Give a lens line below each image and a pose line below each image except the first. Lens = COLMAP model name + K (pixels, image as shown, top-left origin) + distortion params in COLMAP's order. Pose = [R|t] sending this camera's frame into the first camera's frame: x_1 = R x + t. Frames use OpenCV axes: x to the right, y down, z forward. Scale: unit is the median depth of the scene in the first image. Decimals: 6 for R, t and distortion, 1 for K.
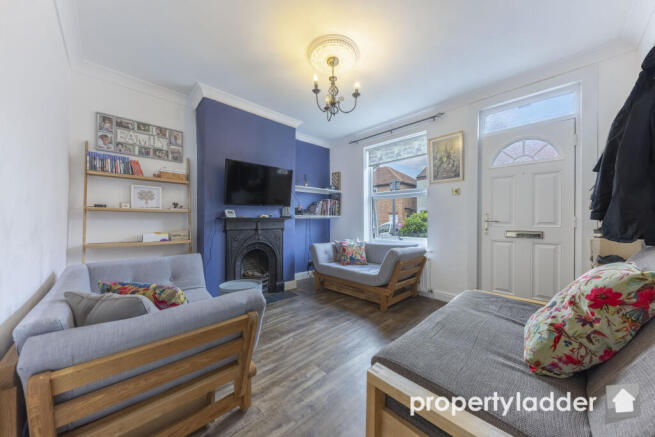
lens RADIAL K [[224.1, 0, 327.7], [0, 224.1, 219.0], [0, 0, 1]] dist [0.003084, -0.001803]
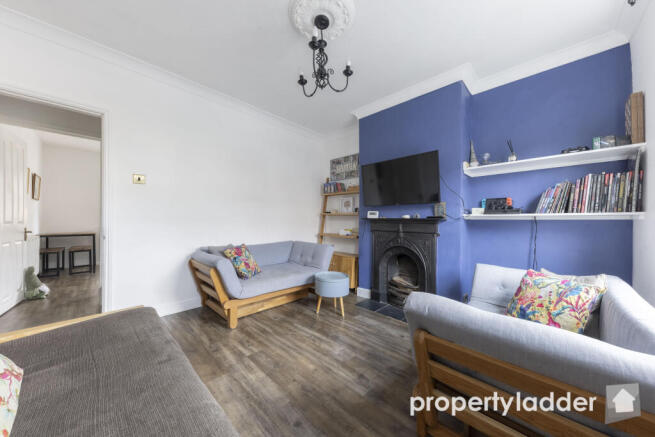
lens RADIAL K [[224.1, 0, 327.4], [0, 224.1, 219.7], [0, 0, 1]] dist [0.003084, -0.001803]
pose [[0.040235, -0.003376, -0.999185, 0.693374], [-0.010802, 0.999934, -0.003814, 0.006142], [0.999132, 0.010946, 0.040196, 0.826307]]
